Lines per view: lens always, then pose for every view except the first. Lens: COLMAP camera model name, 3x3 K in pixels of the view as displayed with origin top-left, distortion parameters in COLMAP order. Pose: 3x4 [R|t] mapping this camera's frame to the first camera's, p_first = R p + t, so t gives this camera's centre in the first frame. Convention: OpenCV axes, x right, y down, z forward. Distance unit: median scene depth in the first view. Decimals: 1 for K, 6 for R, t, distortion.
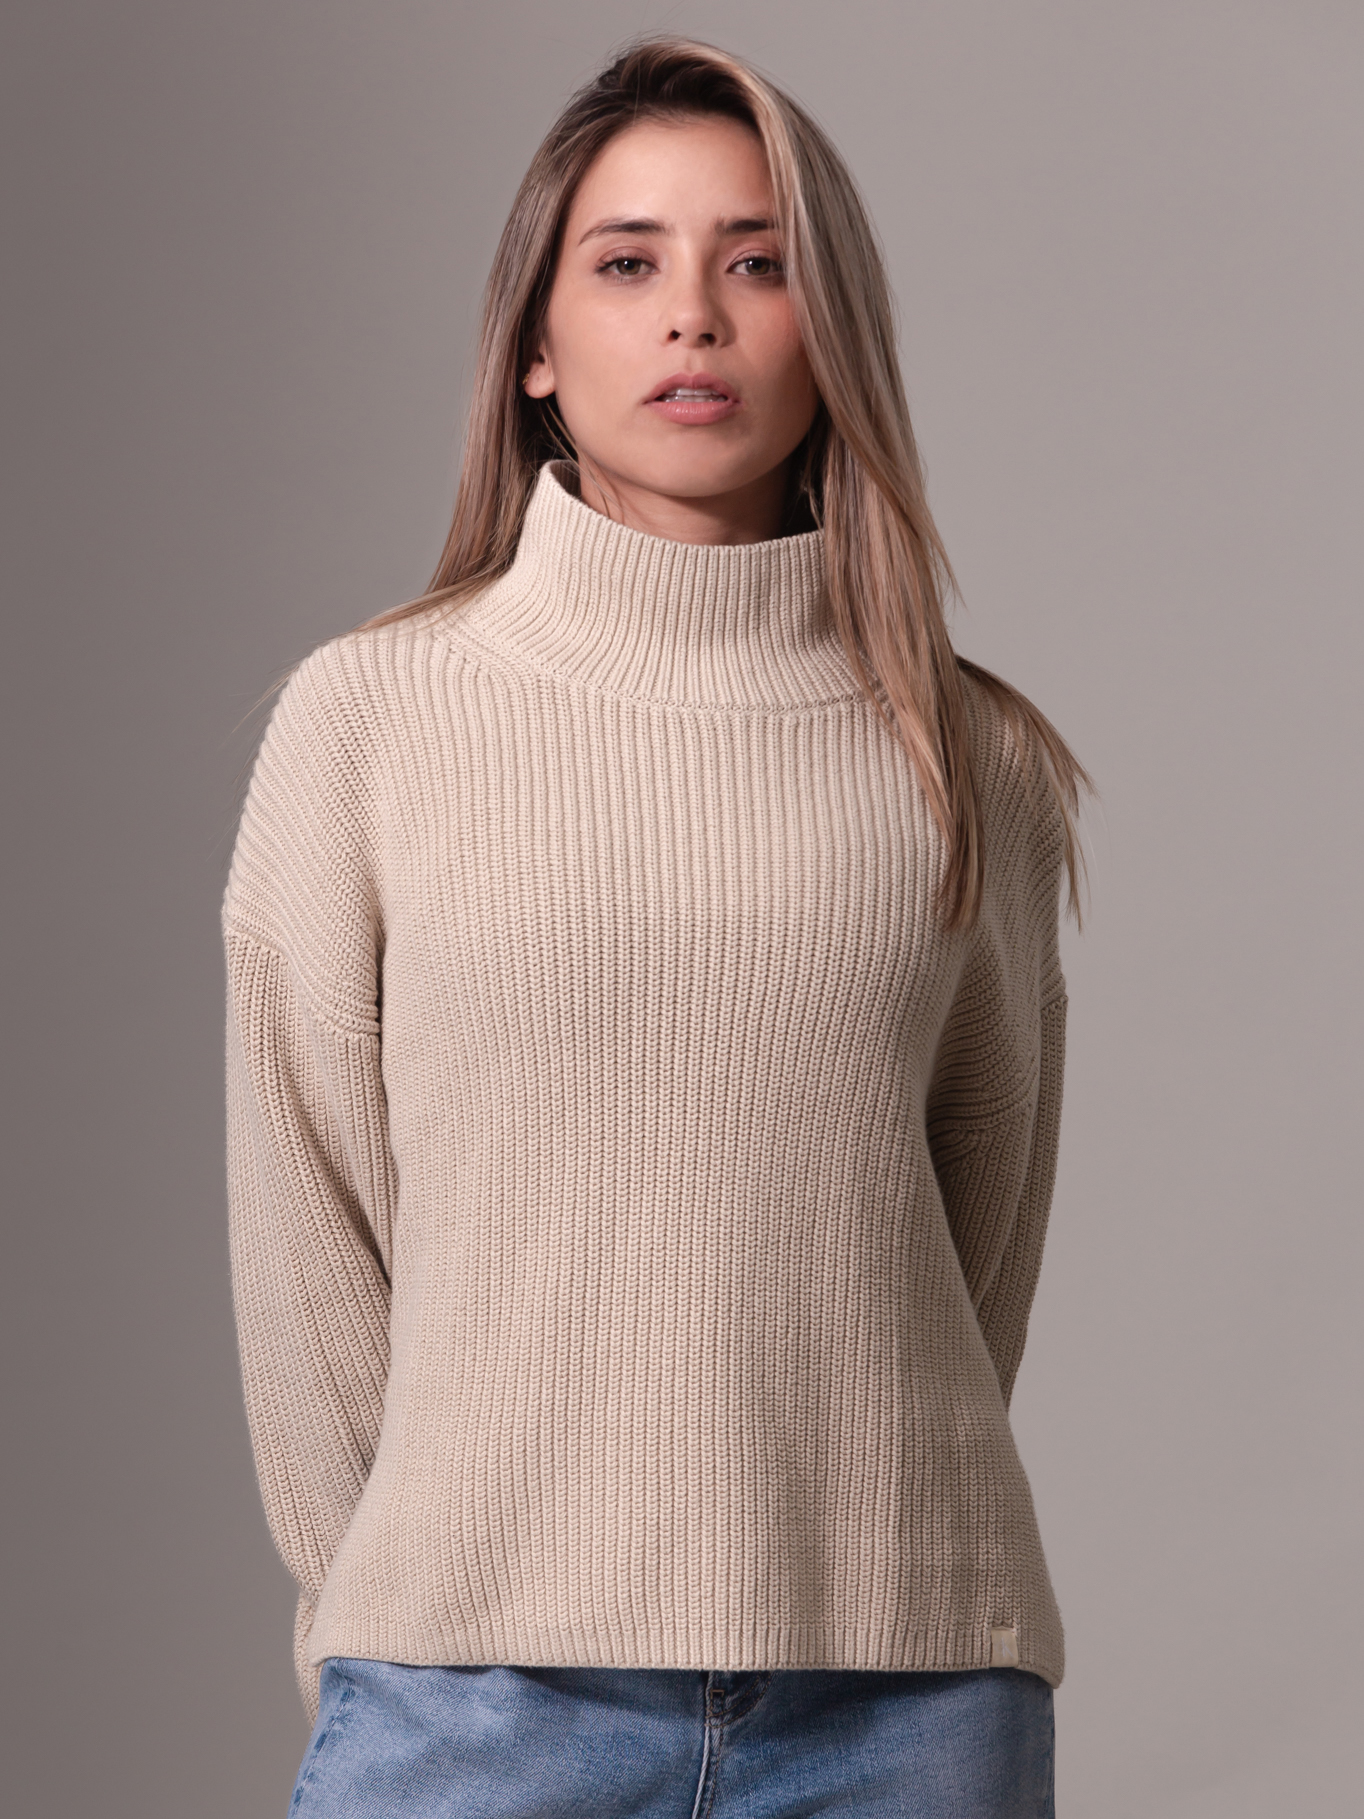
lens RADIAL K [[8464.9, 0, 682.0], [0, 8464.9, 909.5], [0, 0, 1]] dist [0.255376, -1.595149]
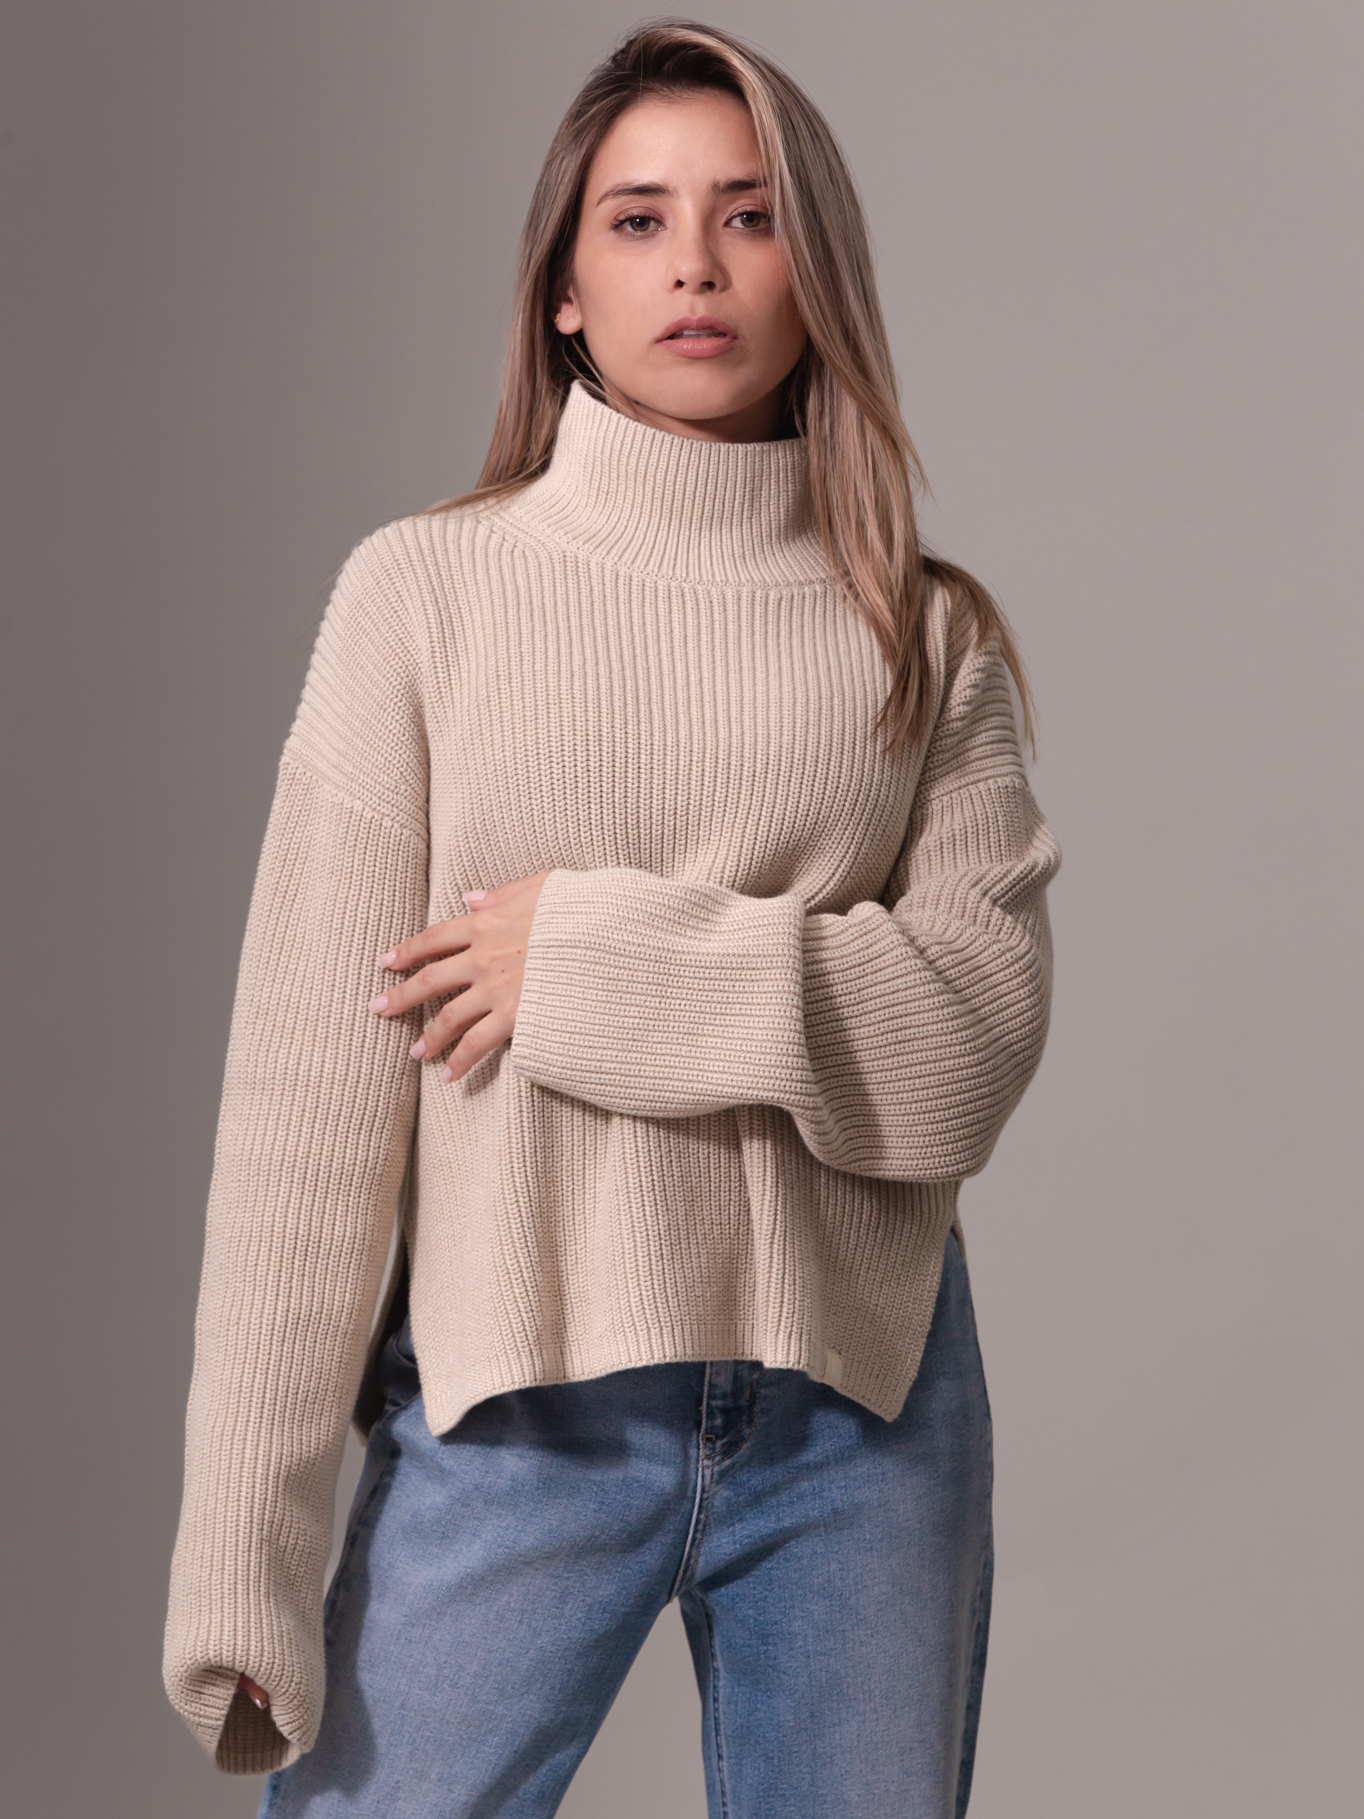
lens RADIAL K [[7906.6, 0, 682.0], [0, 7906.6, 909.5], [0, 0, 1]] dist [-0.240315, 4.114584]
pose [[0.999984, 0.005677, -0.000301, 0.000452], [-0.005674, 0.999938, 0.009598, 0.010827], [0.000356, -0.009596, 0.999954, -0.110145]]
